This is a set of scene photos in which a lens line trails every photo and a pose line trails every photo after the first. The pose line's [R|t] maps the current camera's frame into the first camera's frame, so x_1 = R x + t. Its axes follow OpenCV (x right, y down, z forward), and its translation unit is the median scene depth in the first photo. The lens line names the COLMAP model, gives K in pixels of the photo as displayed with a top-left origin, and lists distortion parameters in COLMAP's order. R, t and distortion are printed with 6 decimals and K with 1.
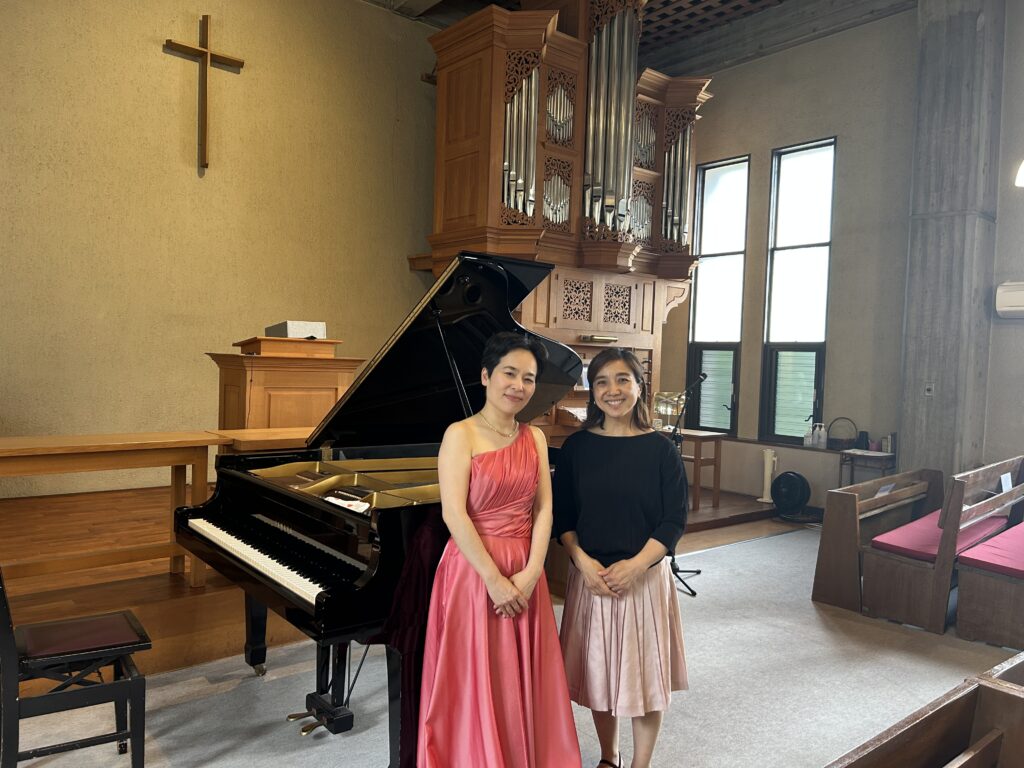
lens RADIAL K [[772.2, 0, 510.3], [0, 772.2, 383.3], [0, 0, 1]] dist [0.061135, -0.063603]
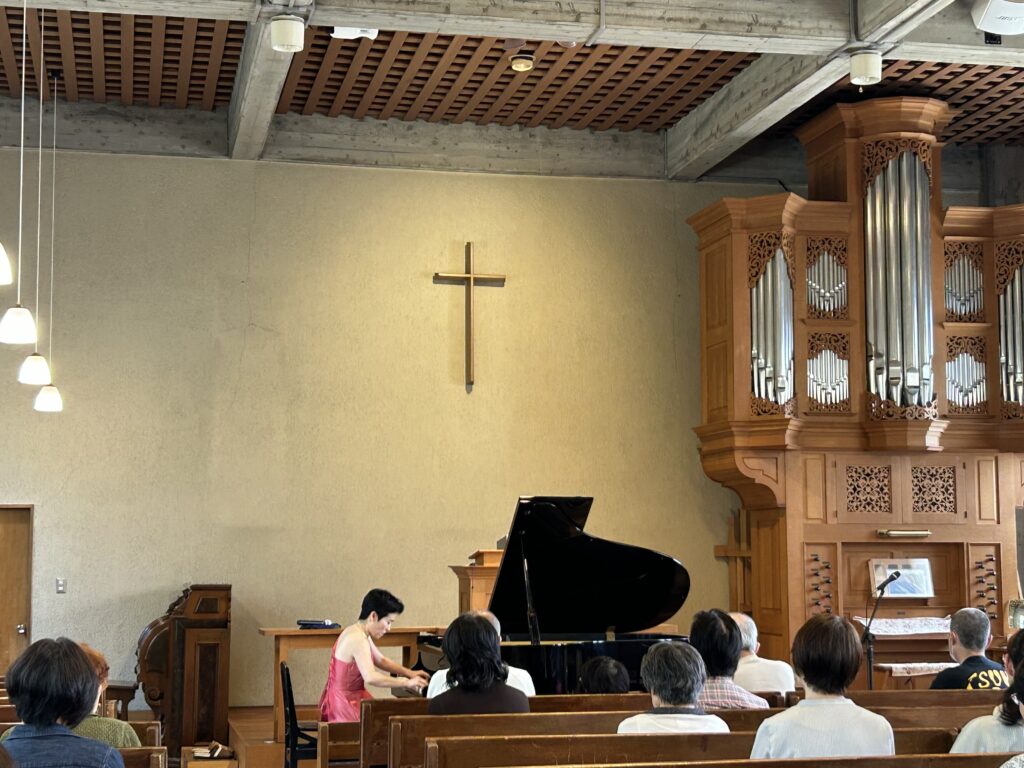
lens RADIAL K [[1752.9, 0, 512.0], [0, 1752.9, 384.0], [0, 0, 1]] dist [0.282959, -1.513779]
pose [[0.886152, -0.083922, -0.455731, 0.685950], [0.019301, 0.989295, -0.144648, 0.055738], [0.462992, 0.119384, 0.878286, -0.970760]]
